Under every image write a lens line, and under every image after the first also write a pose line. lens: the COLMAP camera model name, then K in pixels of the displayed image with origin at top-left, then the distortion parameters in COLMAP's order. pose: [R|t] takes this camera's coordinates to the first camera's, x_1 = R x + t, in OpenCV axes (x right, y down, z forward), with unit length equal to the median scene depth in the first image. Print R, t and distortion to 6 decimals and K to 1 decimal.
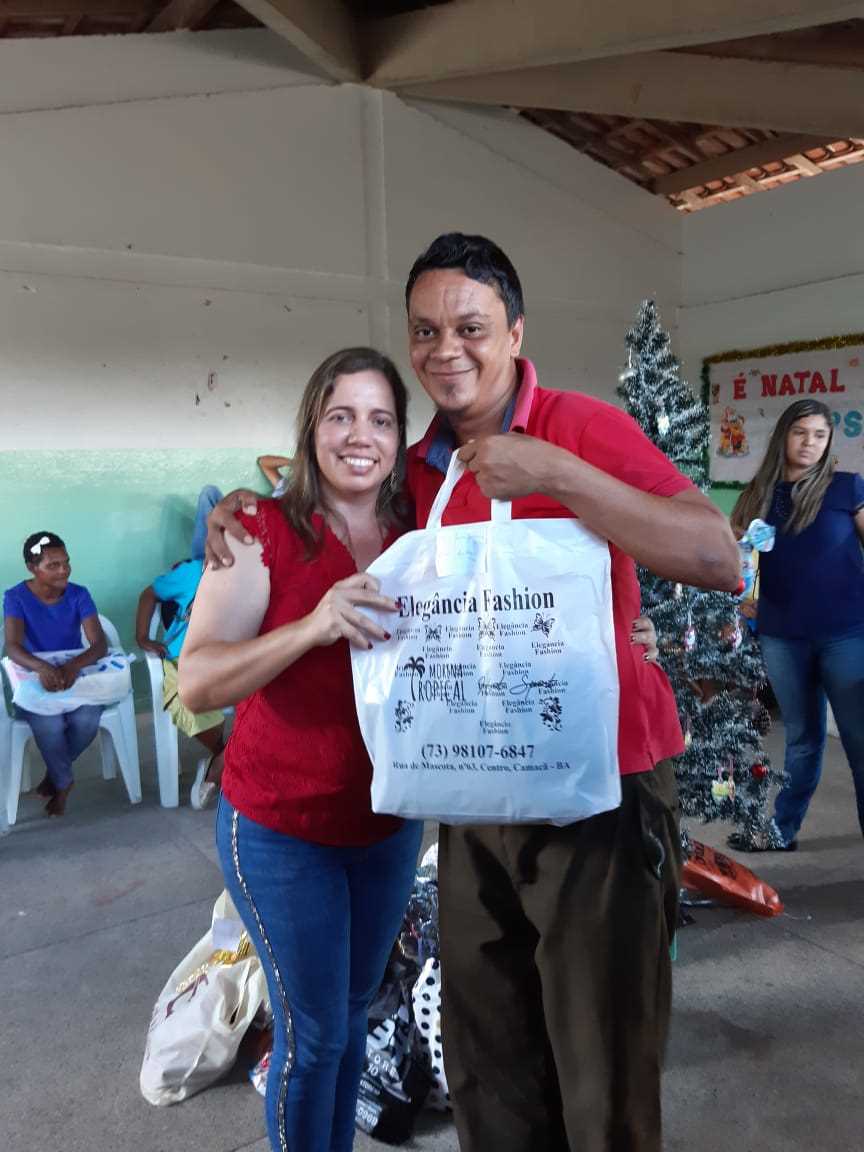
lens RADIAL K [[899.2, 0, 433.2], [0, 899.2, 577.8], [0, 0, 1]] dist [0.046081, -0.098397]
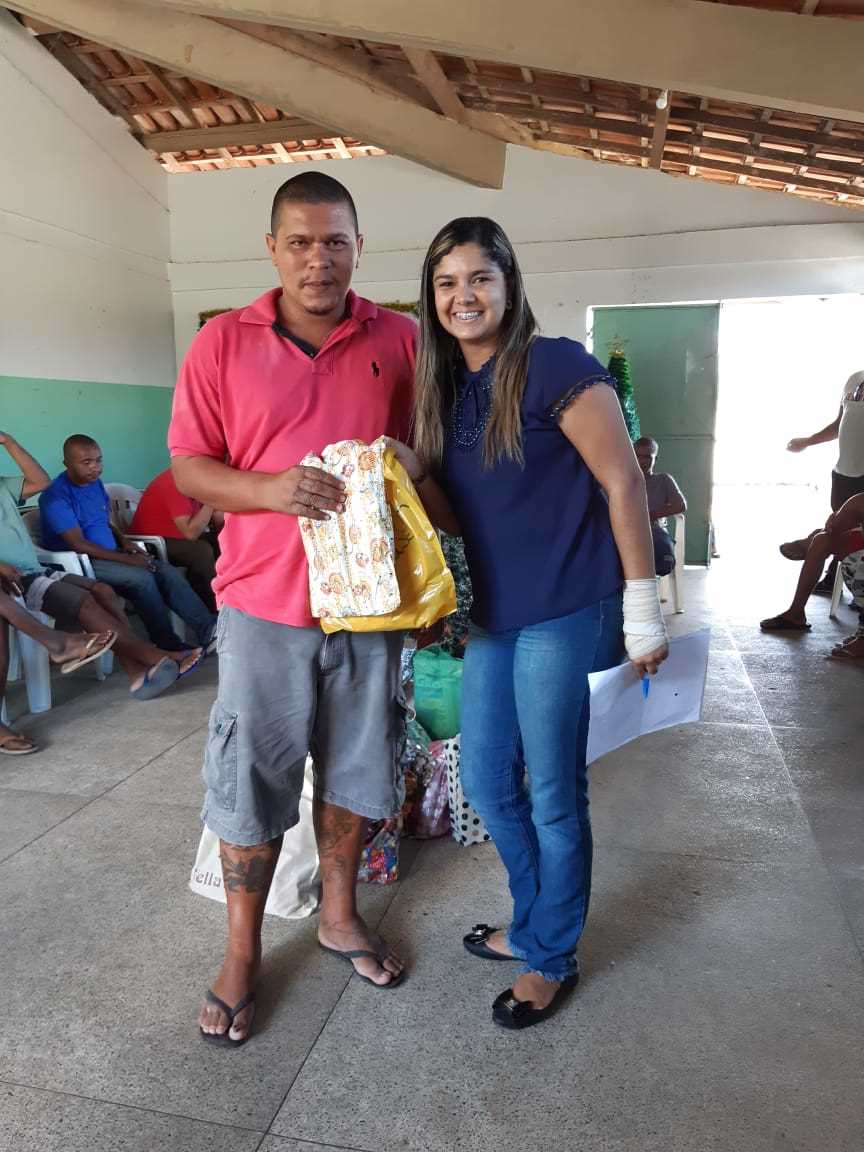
lens RADIAL K [[899.2, 0, 430.9], [0, 899.2, 580.3], [0, 0, 1]] dist [0.046081, -0.098397]
pose [[0.752625, -0.085307, 0.652900, -0.243298], [0.070766, 0.996308, 0.048601, 0.044802], [-0.654636, 0.009625, 0.755883, 0.007105]]
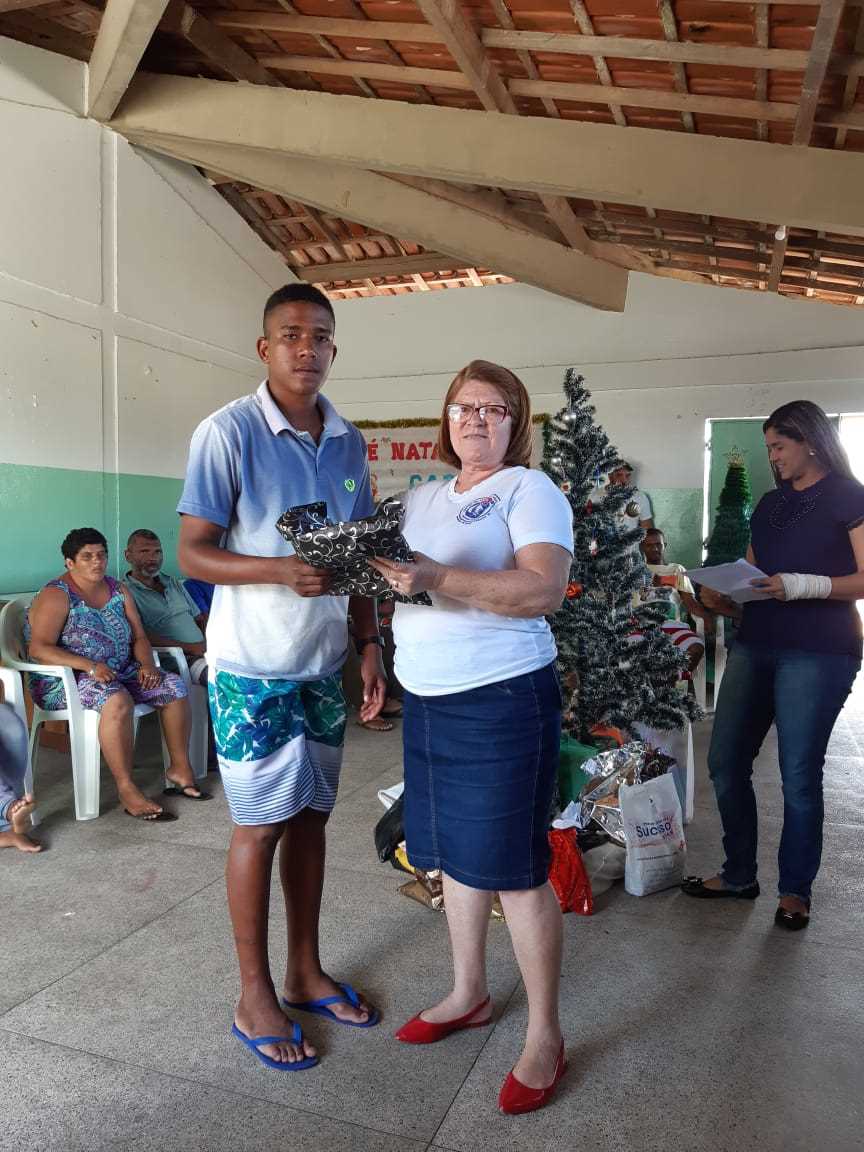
lens RADIAL K [[899.2, 0, 431.3], [0, 899.2, 577.4], [0, 0, 1]] dist [0.046081, -0.098397]
pose [[0.824764, 0.010063, 0.565388, -0.283978], [0.037966, 0.996600, -0.073121, 0.050138], [-0.564202, 0.081773, 0.821578, -0.016334]]
